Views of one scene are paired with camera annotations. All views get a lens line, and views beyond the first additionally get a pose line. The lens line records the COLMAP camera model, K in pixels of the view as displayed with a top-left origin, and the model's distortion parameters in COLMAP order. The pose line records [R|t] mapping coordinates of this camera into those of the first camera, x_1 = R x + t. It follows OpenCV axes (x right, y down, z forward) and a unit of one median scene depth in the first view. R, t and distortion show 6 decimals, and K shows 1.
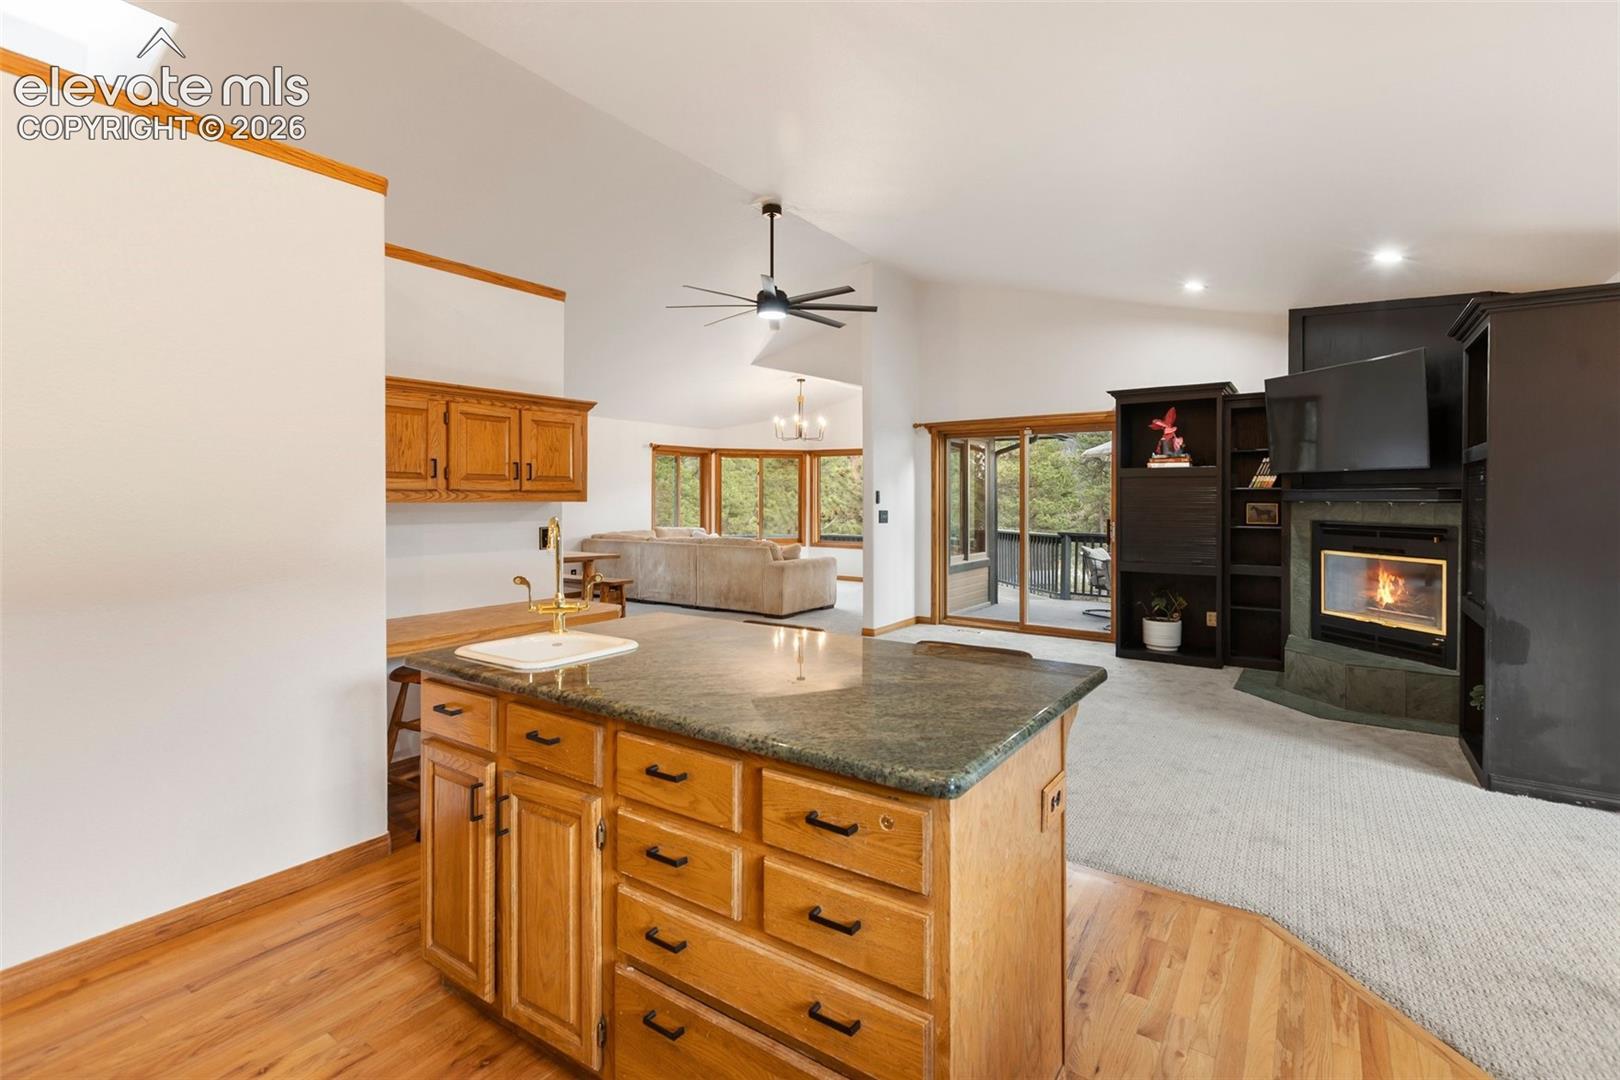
lens RADIAL K [[739.5, 0, 815.3], [0, 739.5, 495.0], [0, 0, 1]] dist [0.002520, 0.005528]
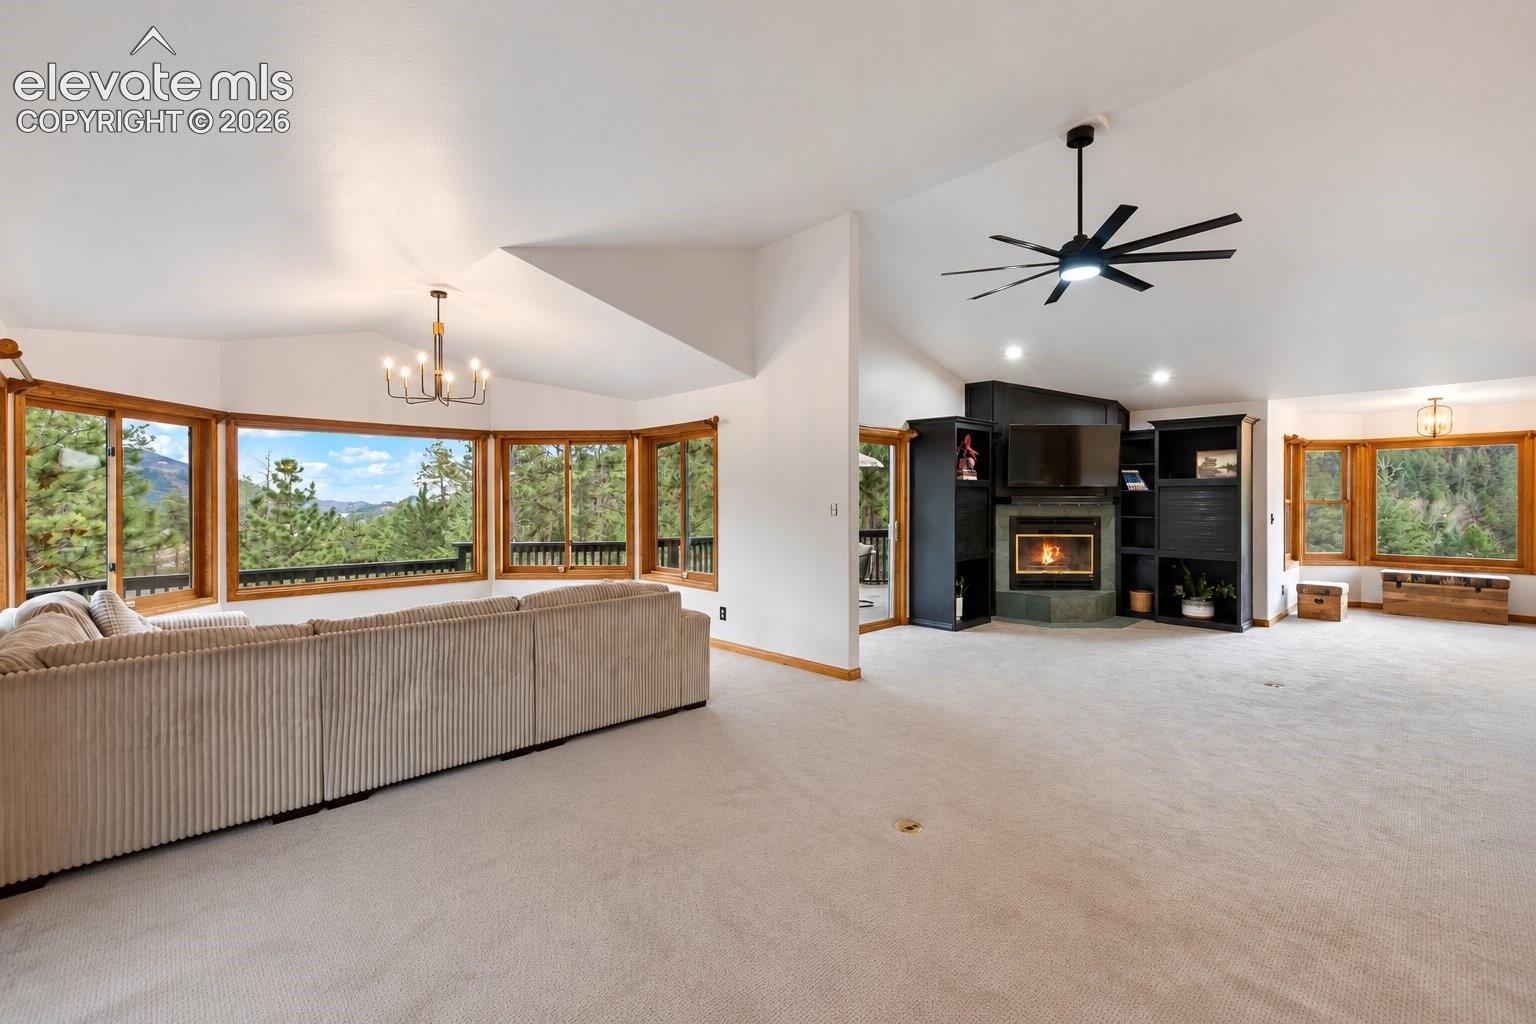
lens RADIAL K [[669.3, 0, 762.2], [0, 669.3, 493.5], [0, 0, 1]] dist [0.004236, 0.000146]
pose [[0.187940, 0.001439, 0.982179, -0.767321], [-0.002282, 0.999997, -0.001028, -0.011041], [-0.982178, -0.002048, 0.187943, 1.128044]]
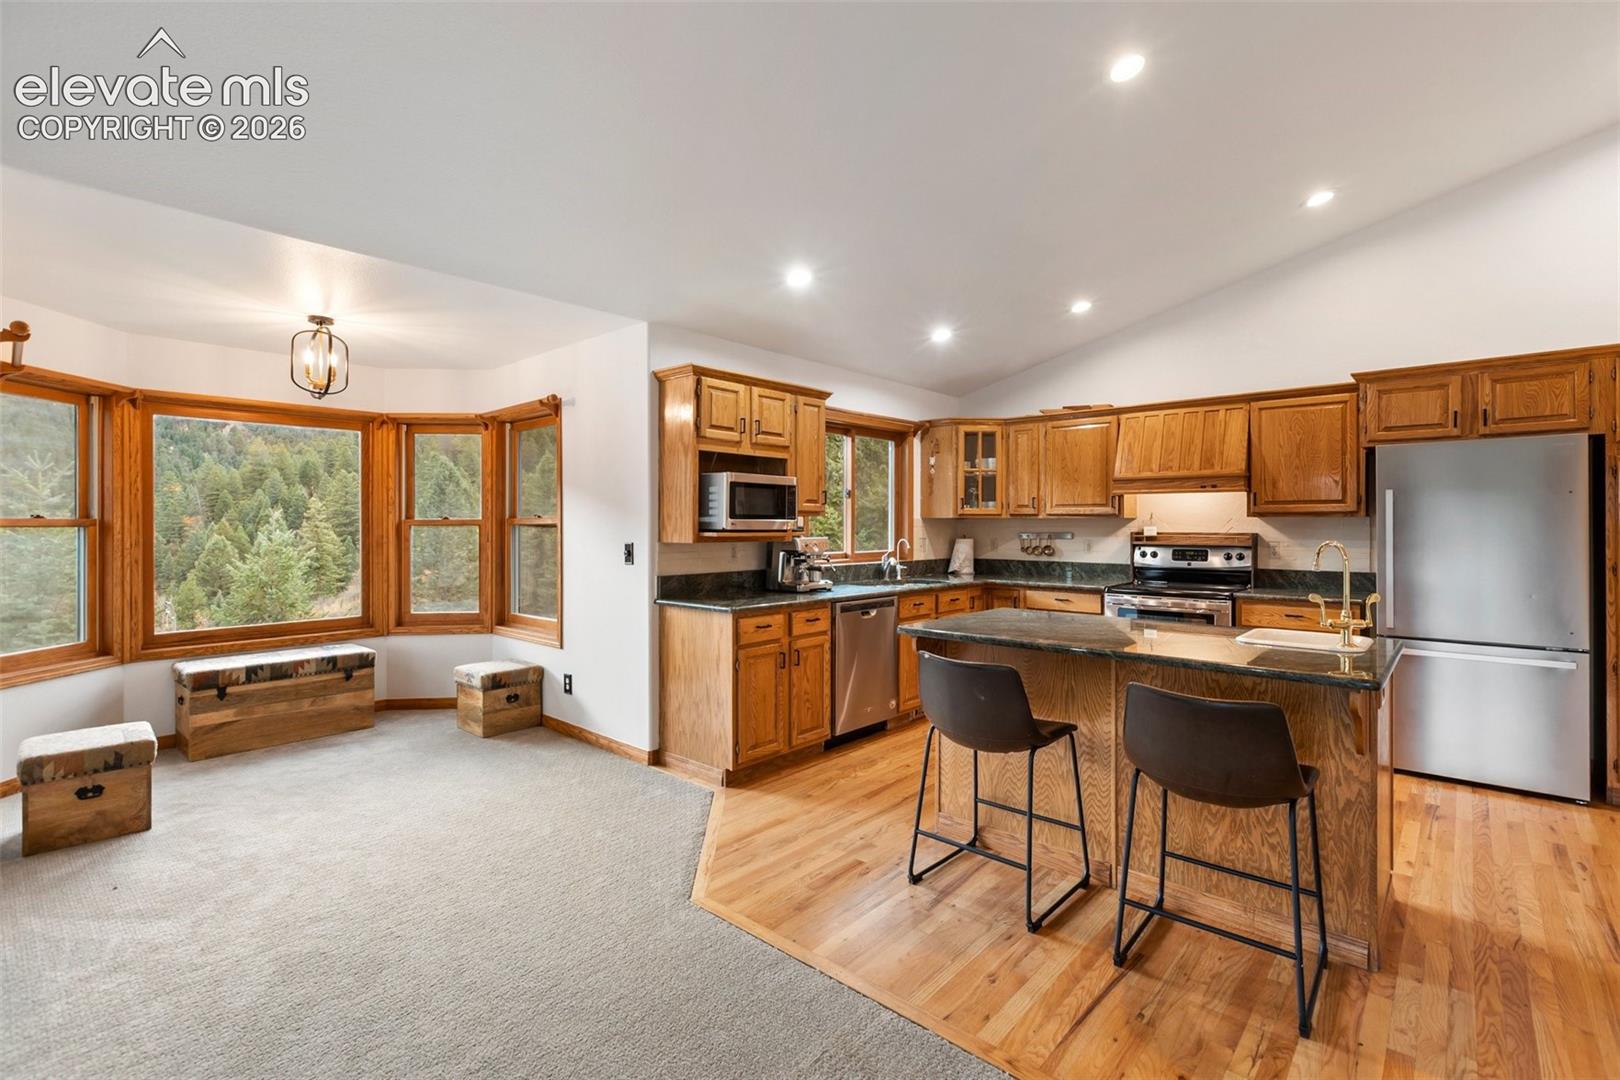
lens RADIAL K [[739.5, 0, 811.1], [0, 739.5, 524.2], [0, 0, 1]] dist [0.002520, 0.005528]
pose [[-0.993807, -0.003880, 0.111056, 0.104846], [-0.004518, 0.999975, -0.005493, 0.002918], [-0.111032, -0.005961, -0.993799, 0.800709]]
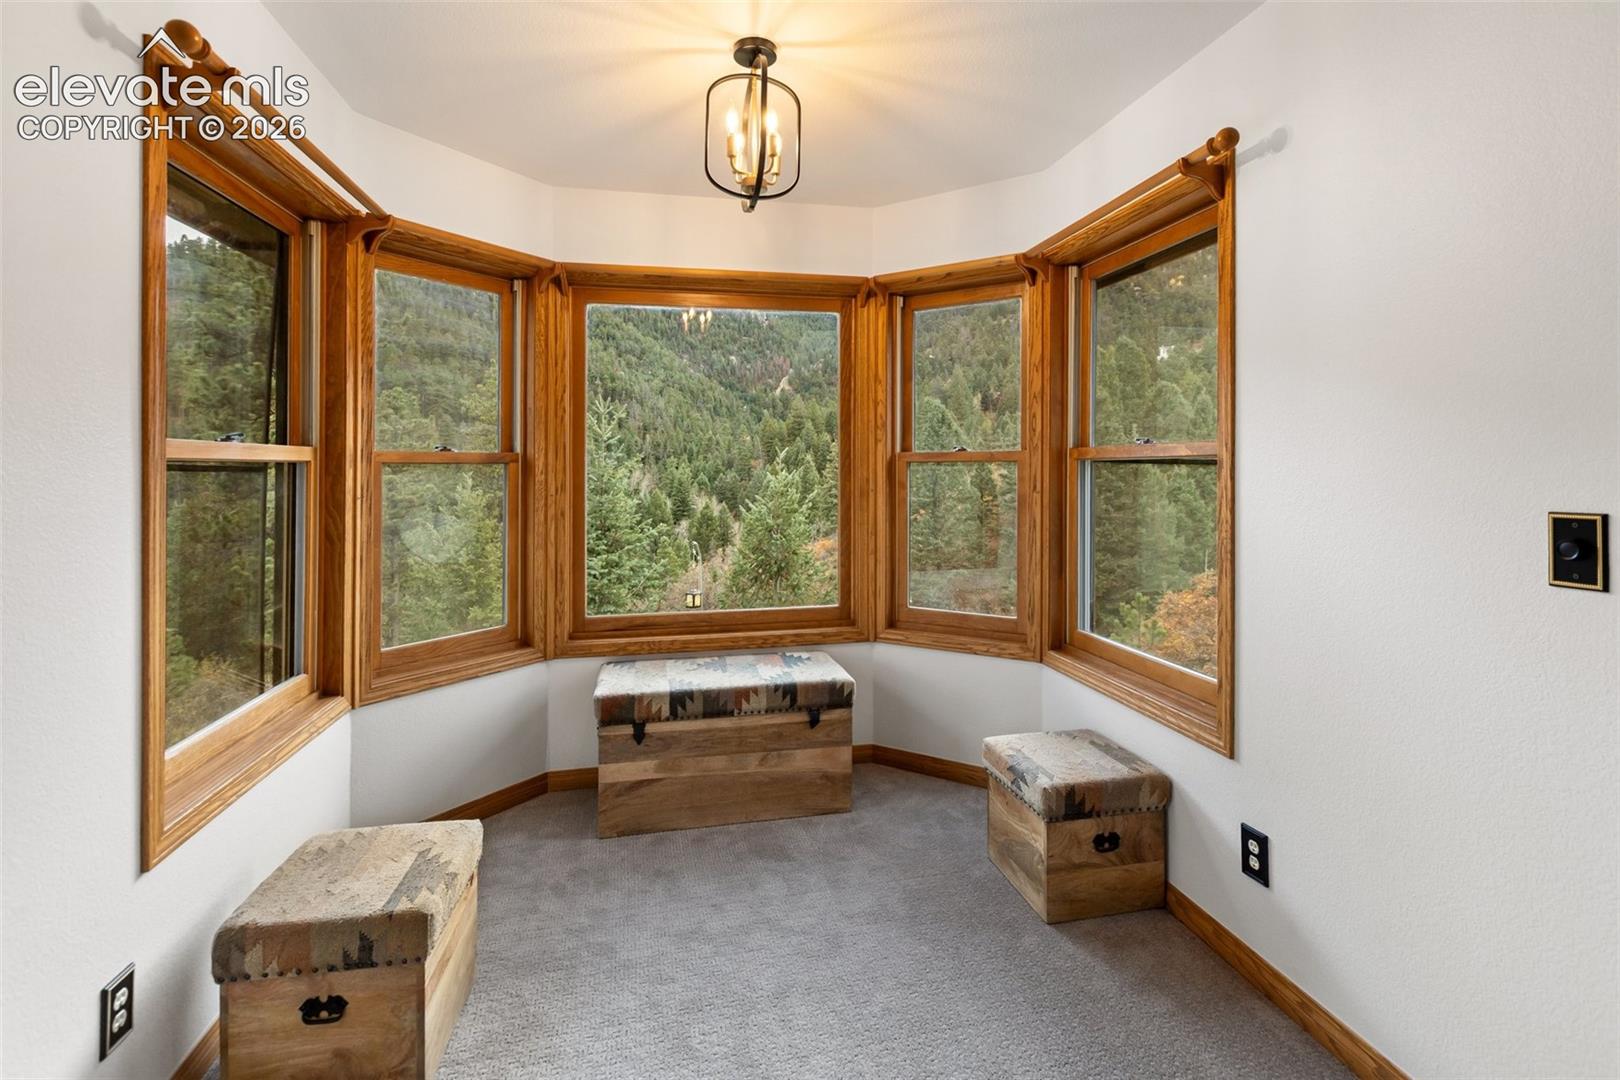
lens RADIAL K [[739.5, 0, 808.6], [0, 739.5, 485.1], [0, 0, 1]] dist [0.002520, 0.005528]
pose [[-0.737361, -0.021333, 0.675162, 0.370700], [-0.007268, 0.999694, 0.023649, 0.005631], [-0.675460, 0.012531, -0.737290, 0.418080]]
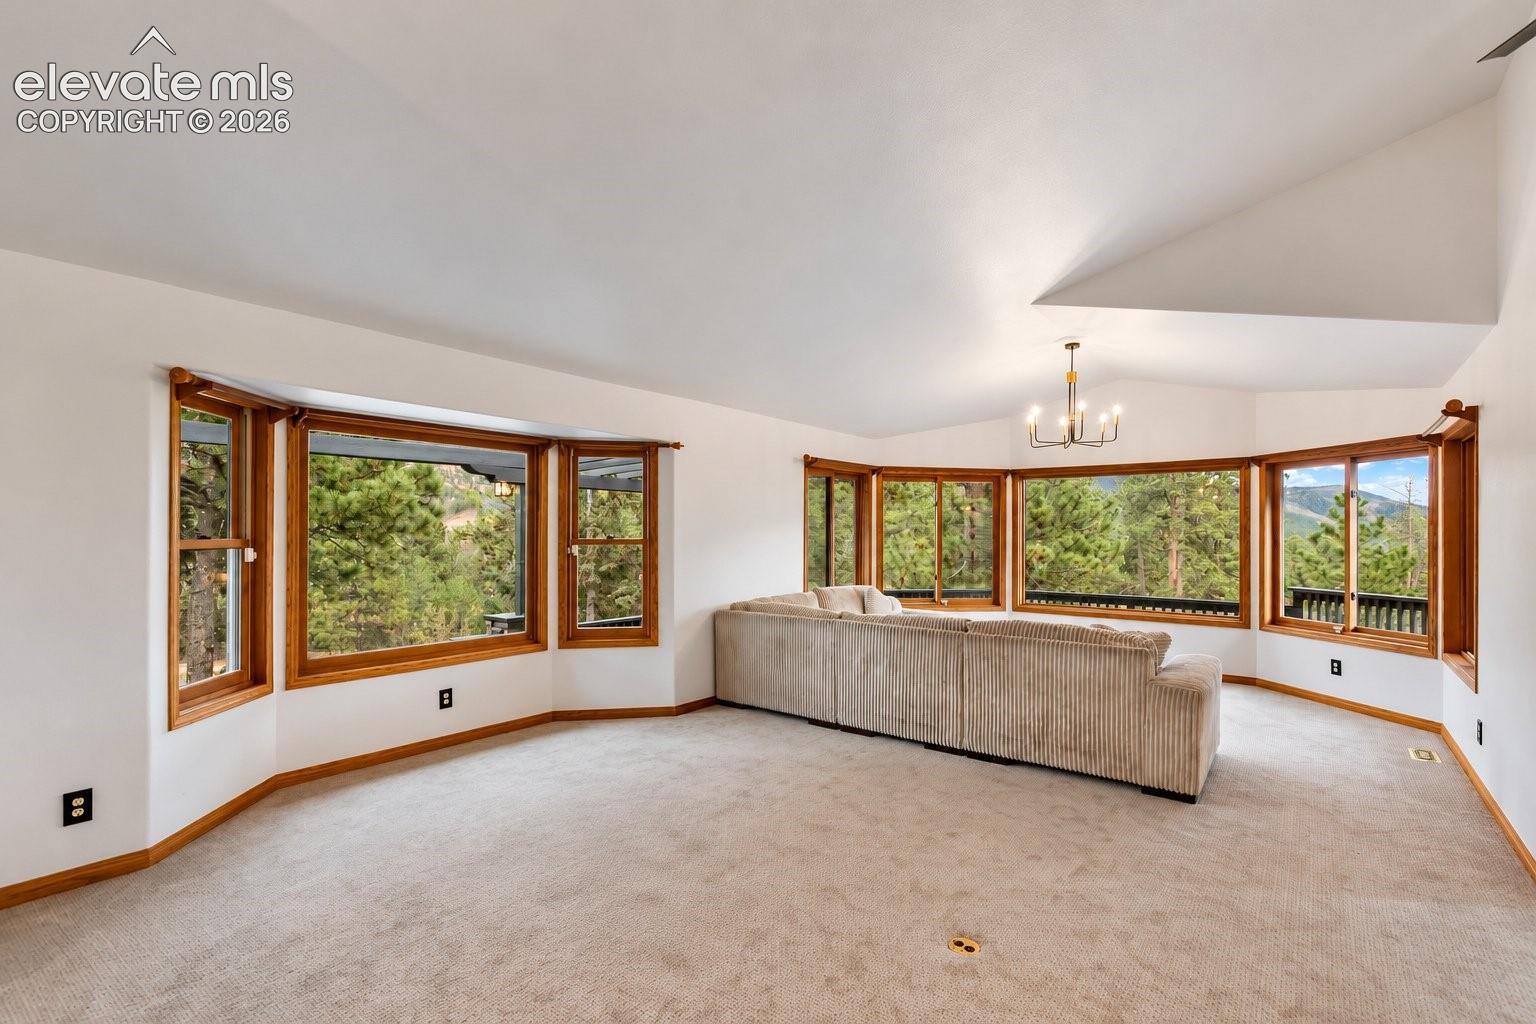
lens RADIAL K [[701.2, 0, 758.7], [0, 701.2, 524.6], [0, 0, 1]] dist [0.002520, 0.005528]
pose [[0.998321, -0.000743, -0.057911, -0.441128], [0.000385, 0.999981, -0.006197, -0.012418], [0.057915, 0.006165, 0.998302, 0.770010]]
